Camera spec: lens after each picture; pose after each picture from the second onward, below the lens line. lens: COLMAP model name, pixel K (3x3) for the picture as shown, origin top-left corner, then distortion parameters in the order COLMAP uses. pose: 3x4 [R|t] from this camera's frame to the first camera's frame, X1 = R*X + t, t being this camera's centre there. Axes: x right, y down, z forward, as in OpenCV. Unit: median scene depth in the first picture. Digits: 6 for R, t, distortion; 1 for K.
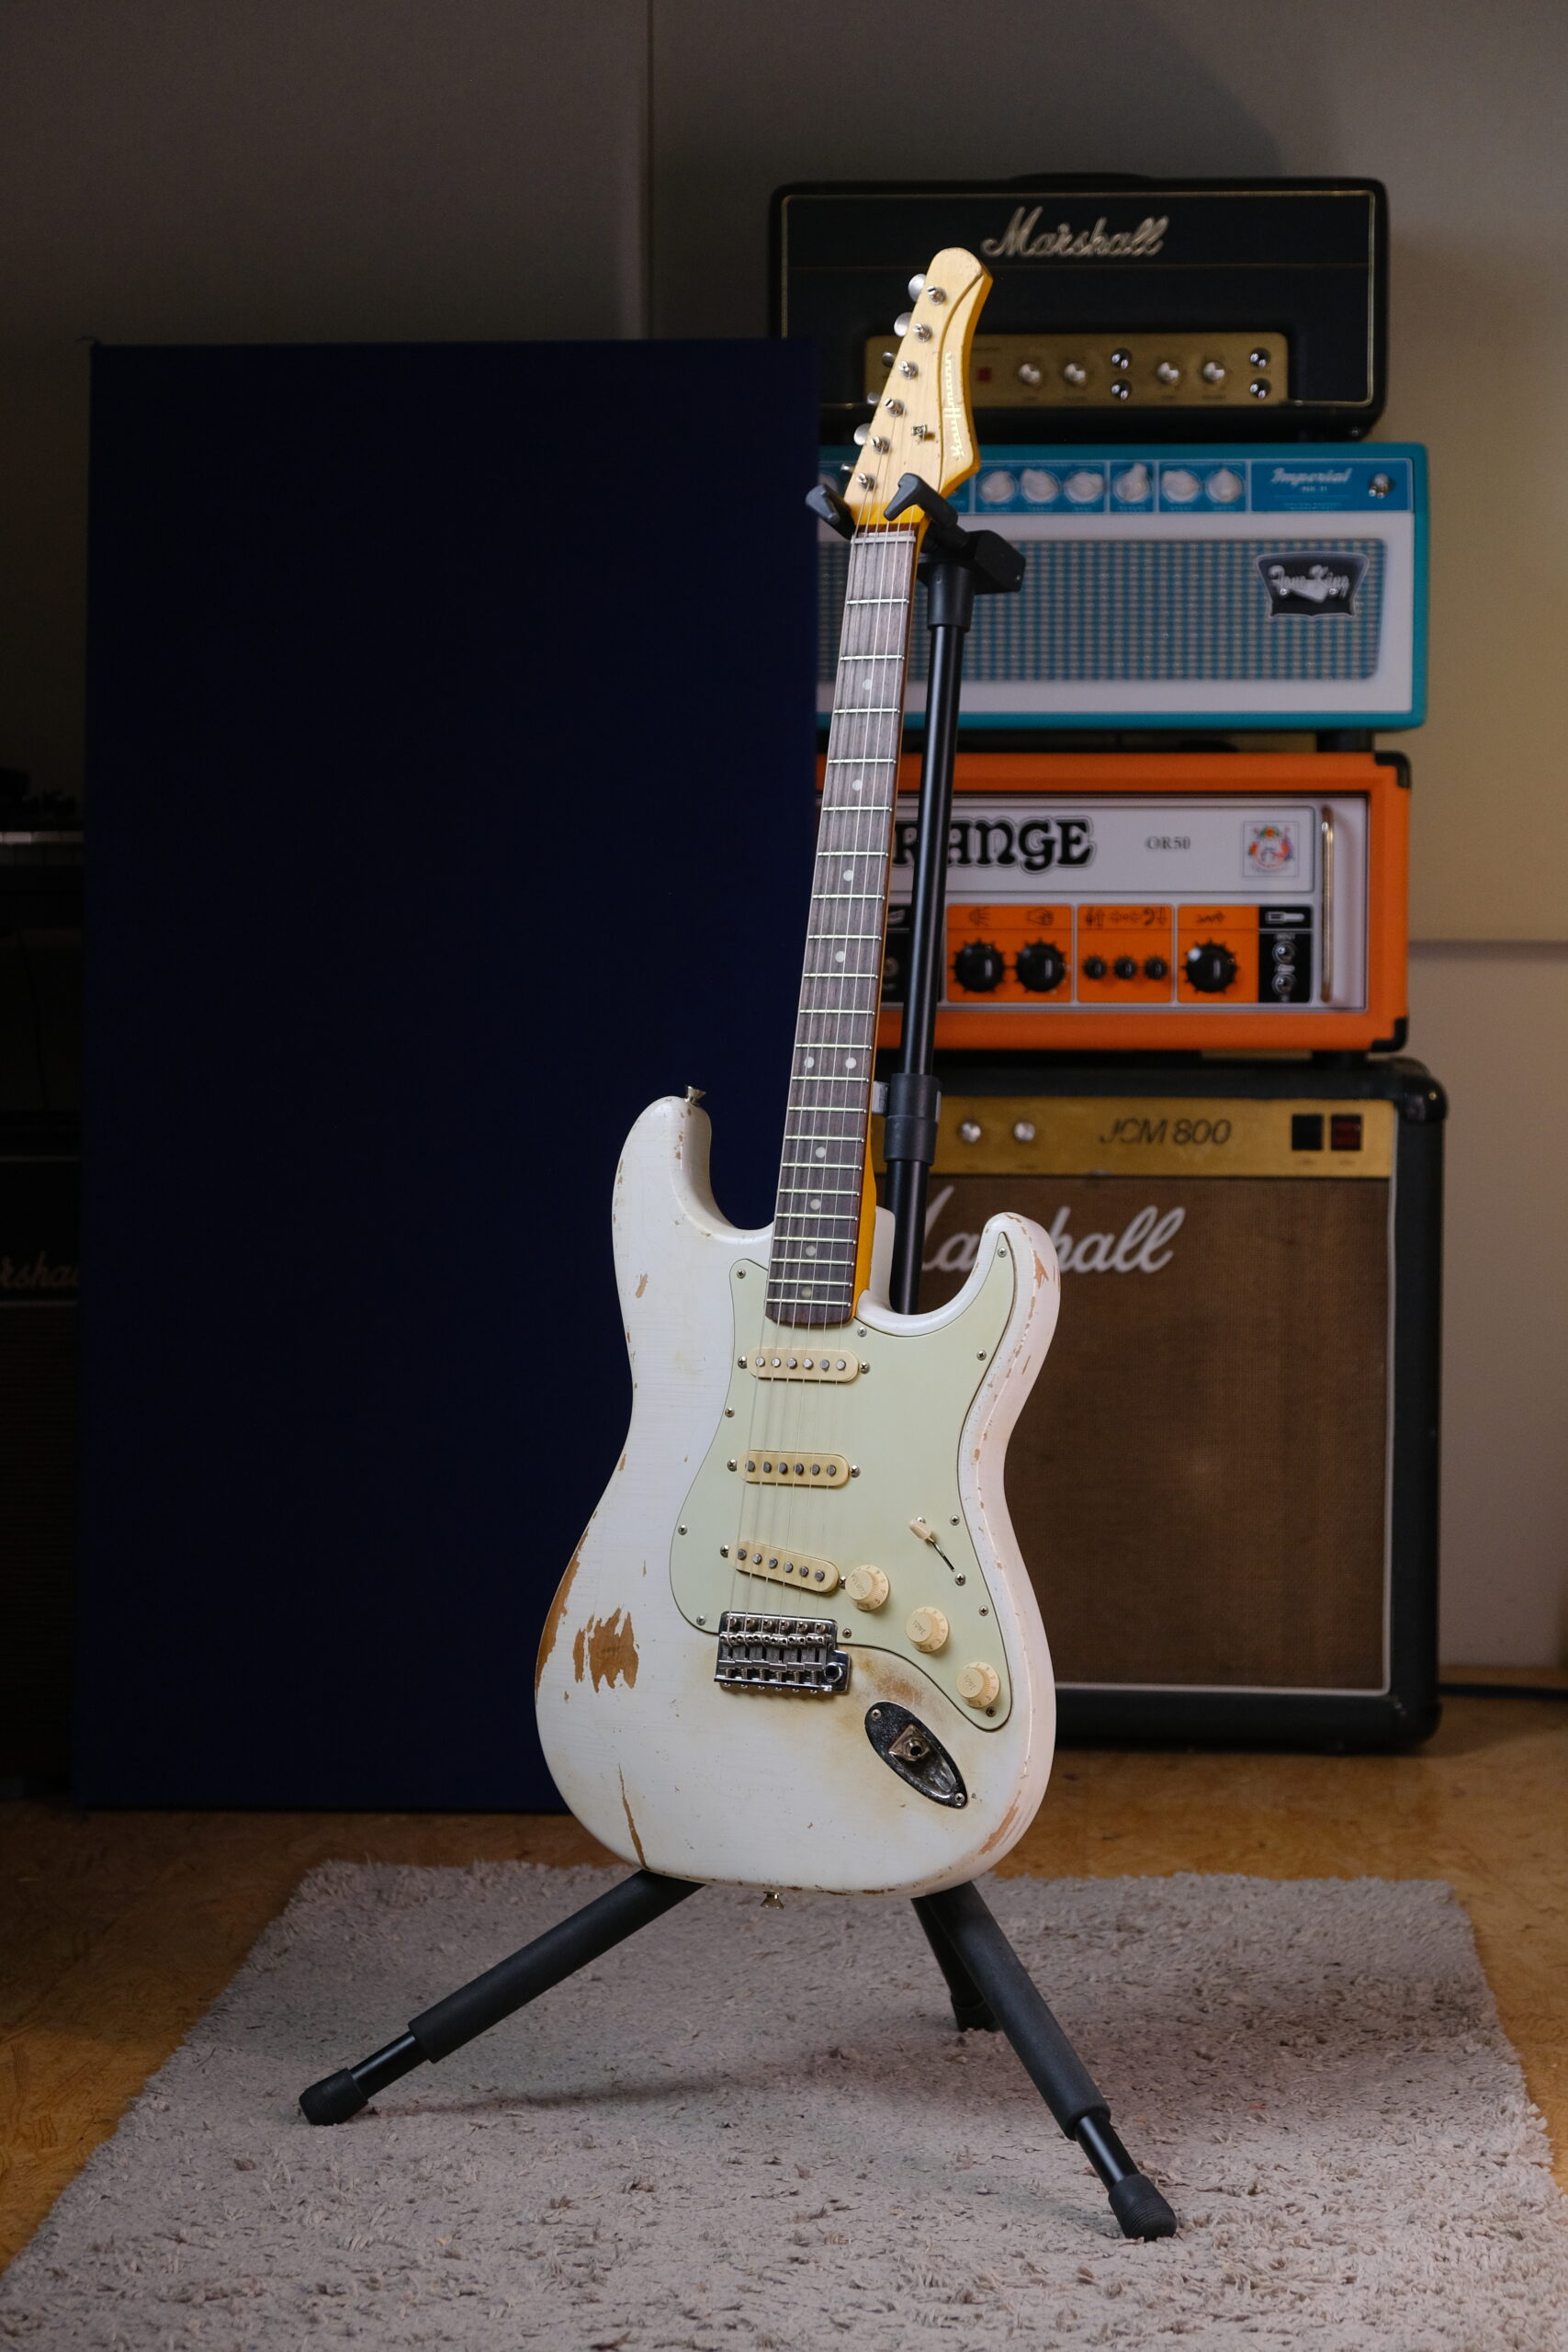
lens RADIAL K [[4581.2, 0, 784.0], [0, 4581.2, 1176.0], [0, 0, 1]] dist [-0.047864, 0.432654]
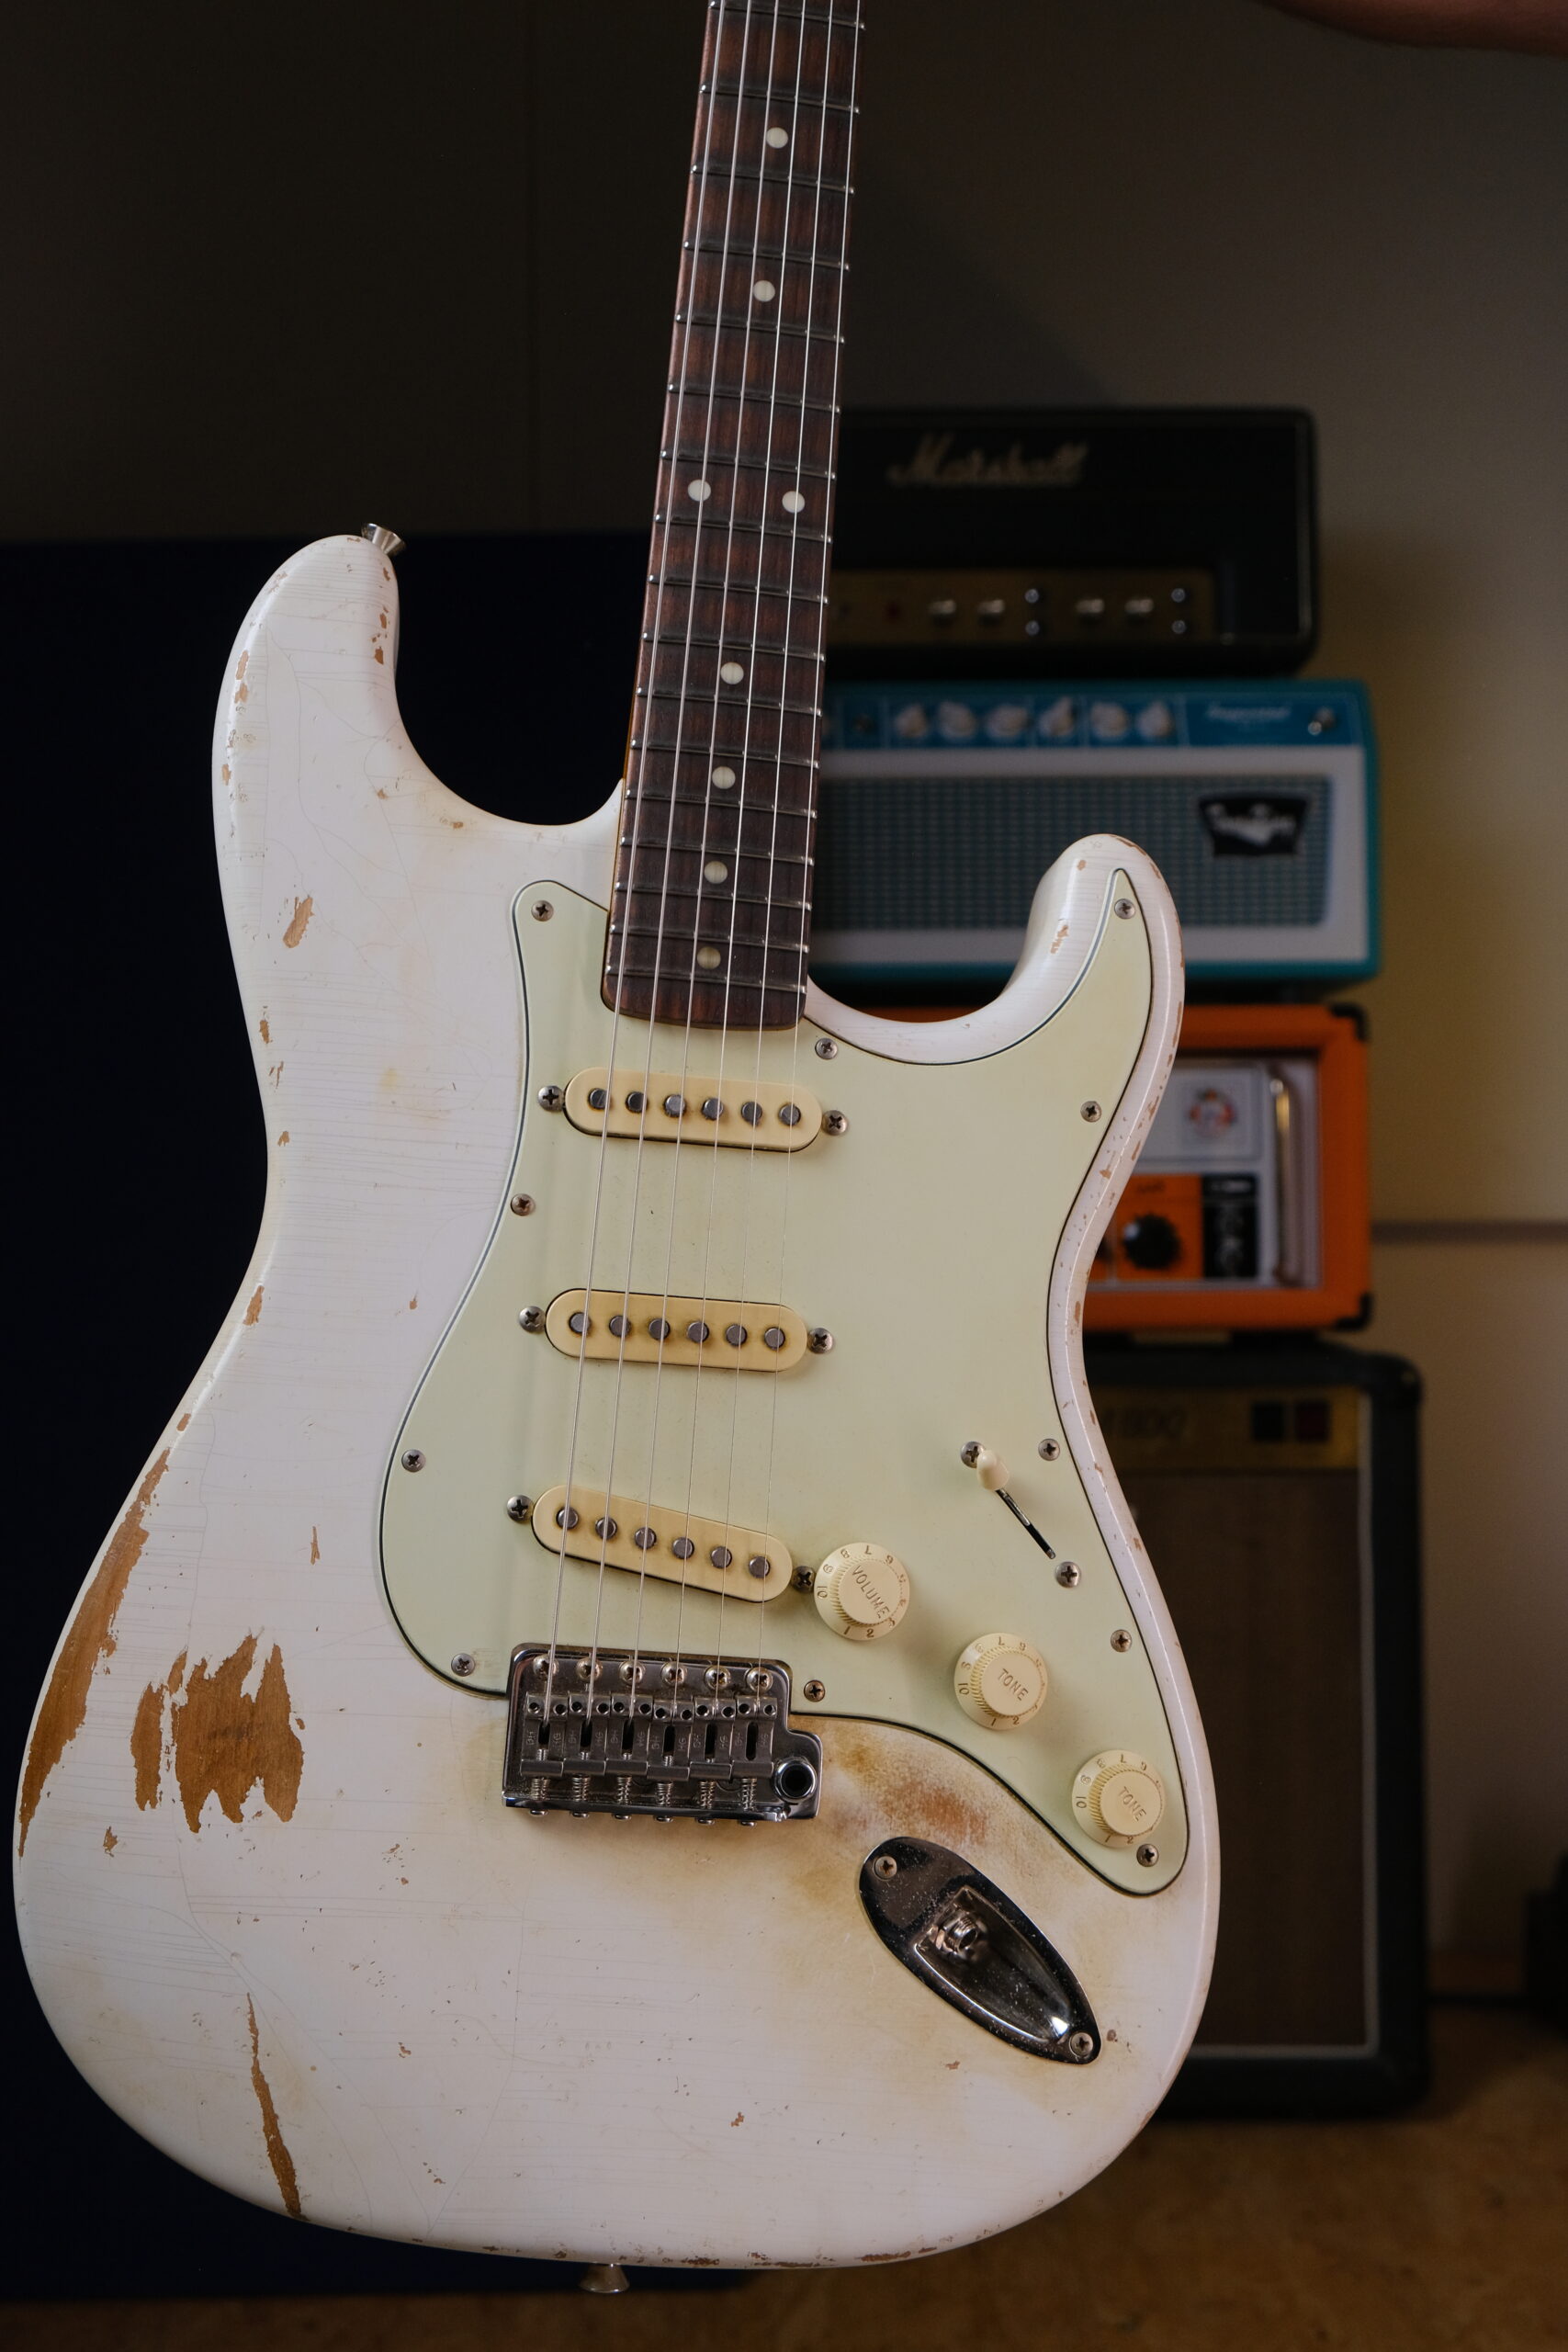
lens RADIAL K [[2336.8, 0, 784.0], [0, 2336.8, 1176.0], [0, 0, 1]] dist [-0.025389, 0.020535]
pose [[0.847064, 0.044002, 0.529667, -0.116626], [-0.063132, 0.997842, 0.018068, 0.043686], [-0.527729, -0.048743, 0.848013, 0.803355]]
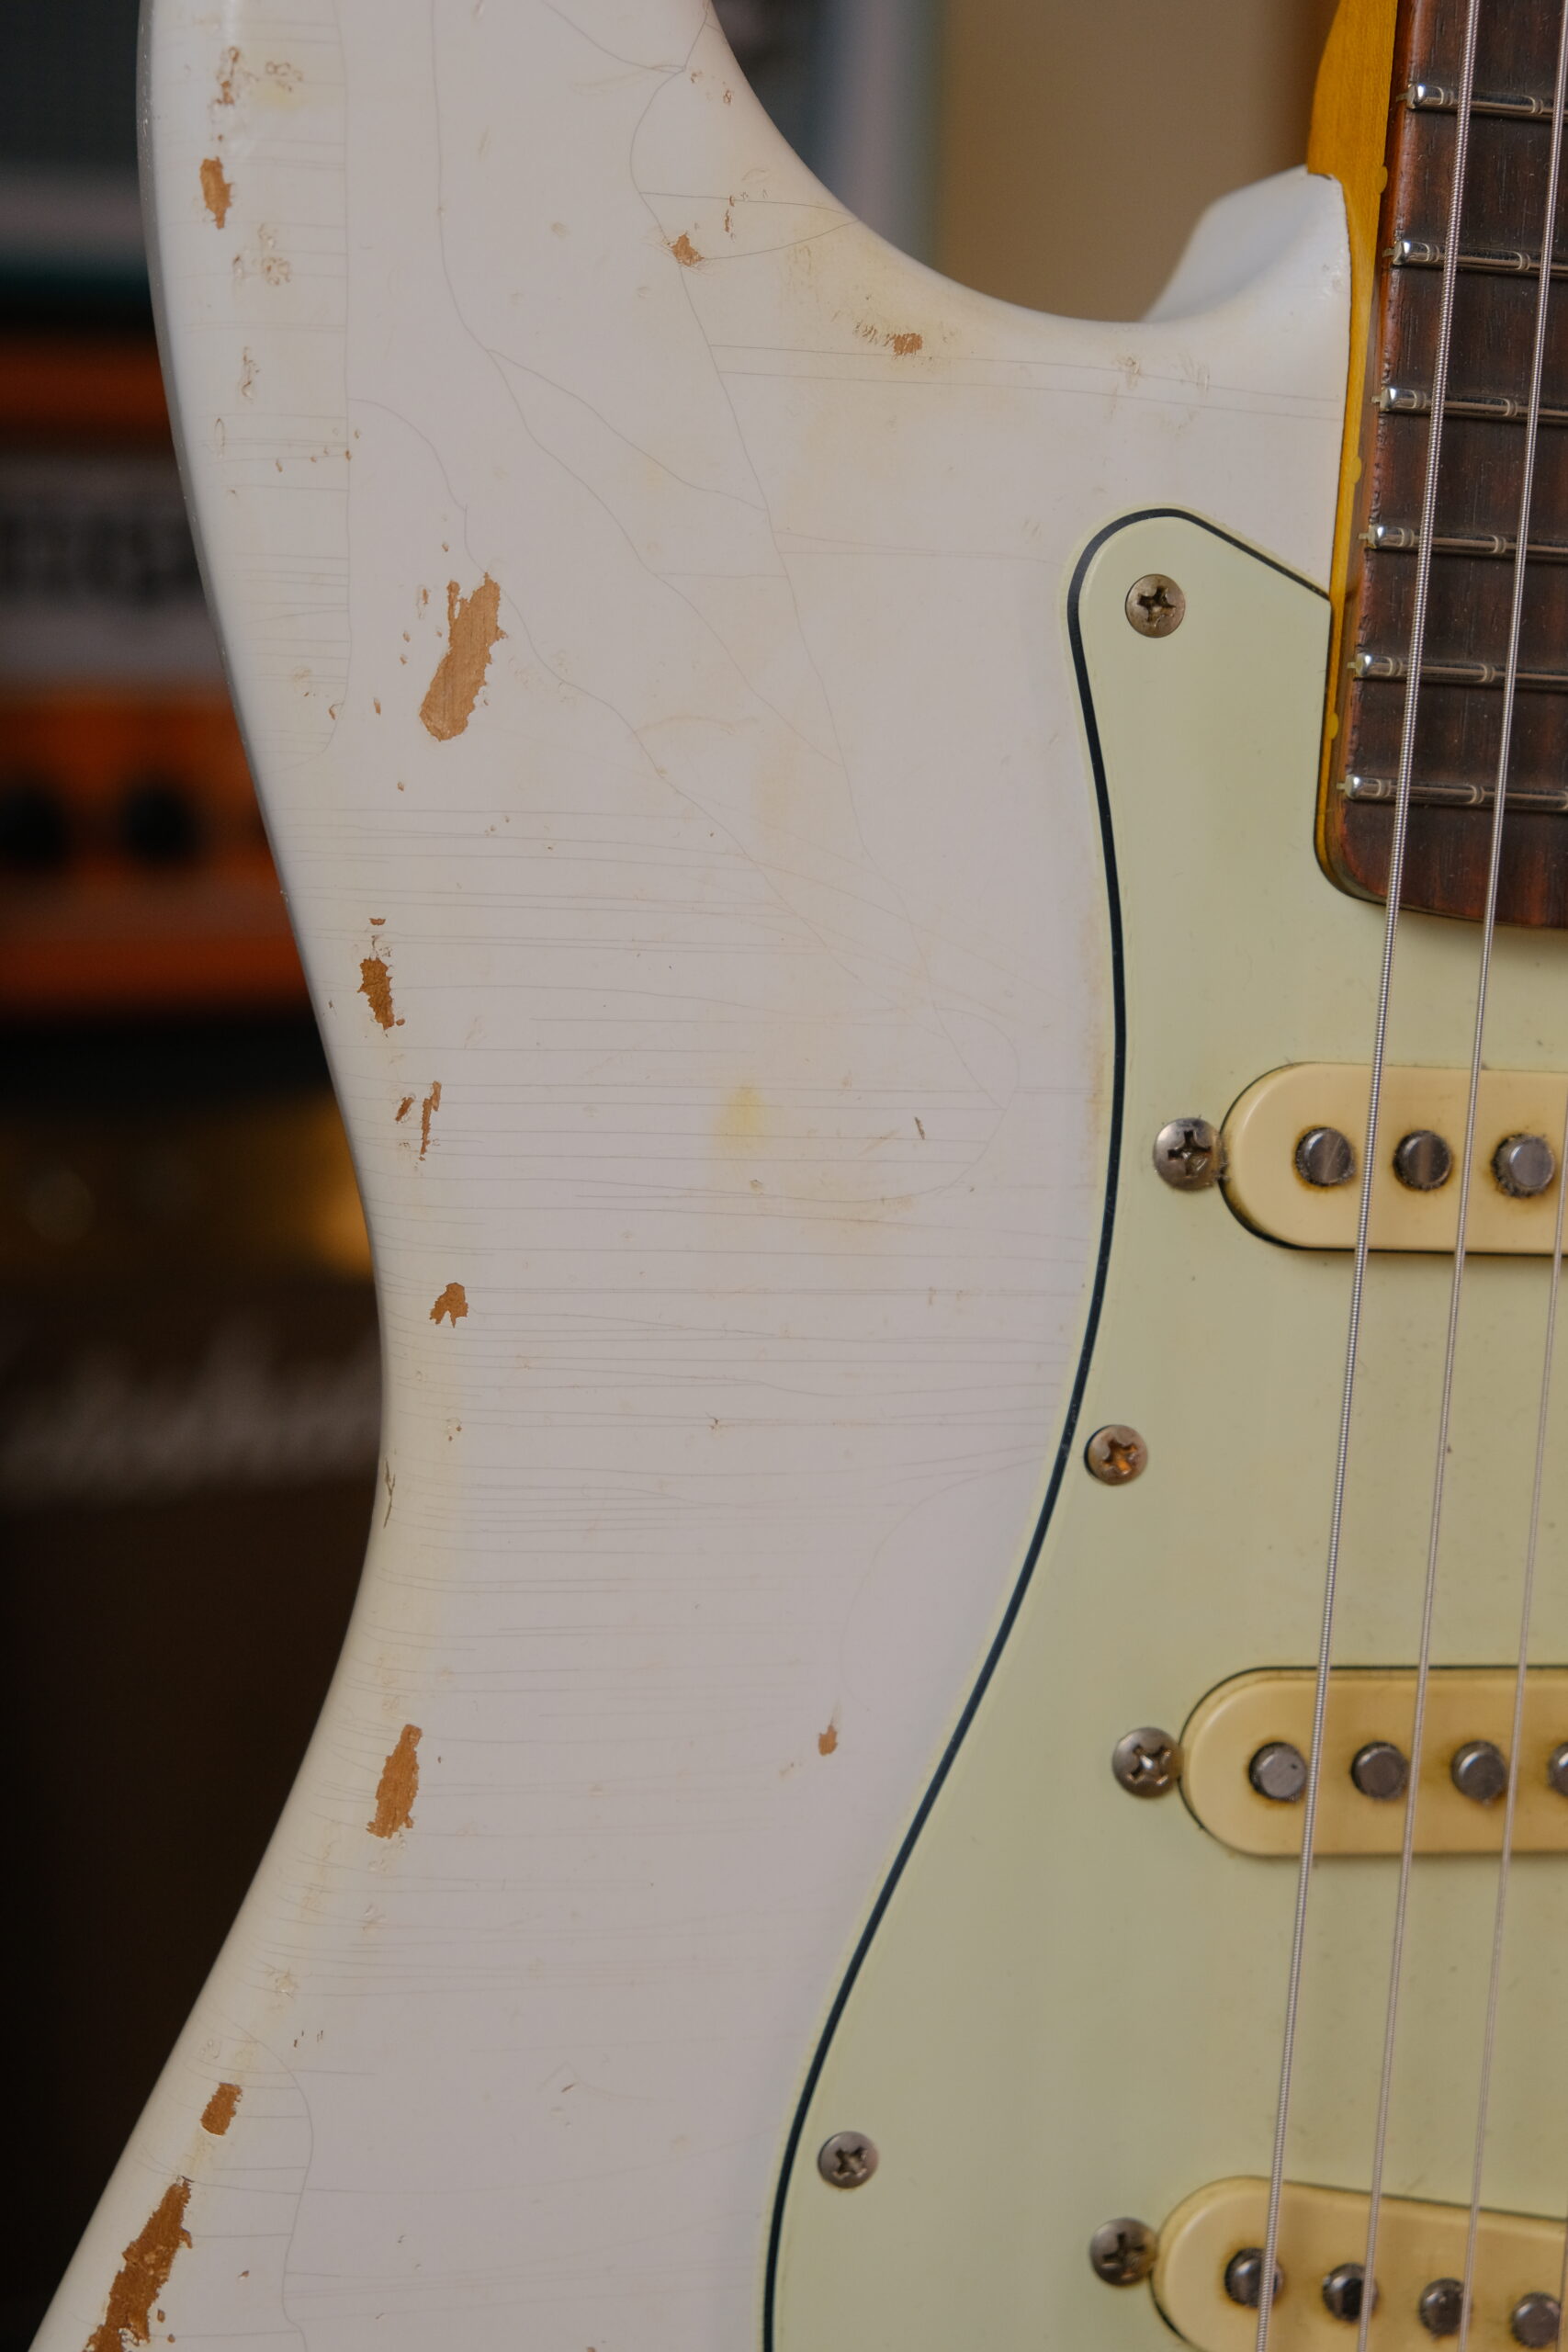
lens RADIAL K [[3509.0, 0, 784.0], [0, 3509.0, 1176.0], [0, 0, 1]] dist [-0.024530, -0.114308]
pose [[0.786607, -0.116023, 0.606455, -0.099397], [-0.069691, 0.959228, 0.273907, 0.007968], [-0.613508, -0.257722, 0.746450, 0.934200]]
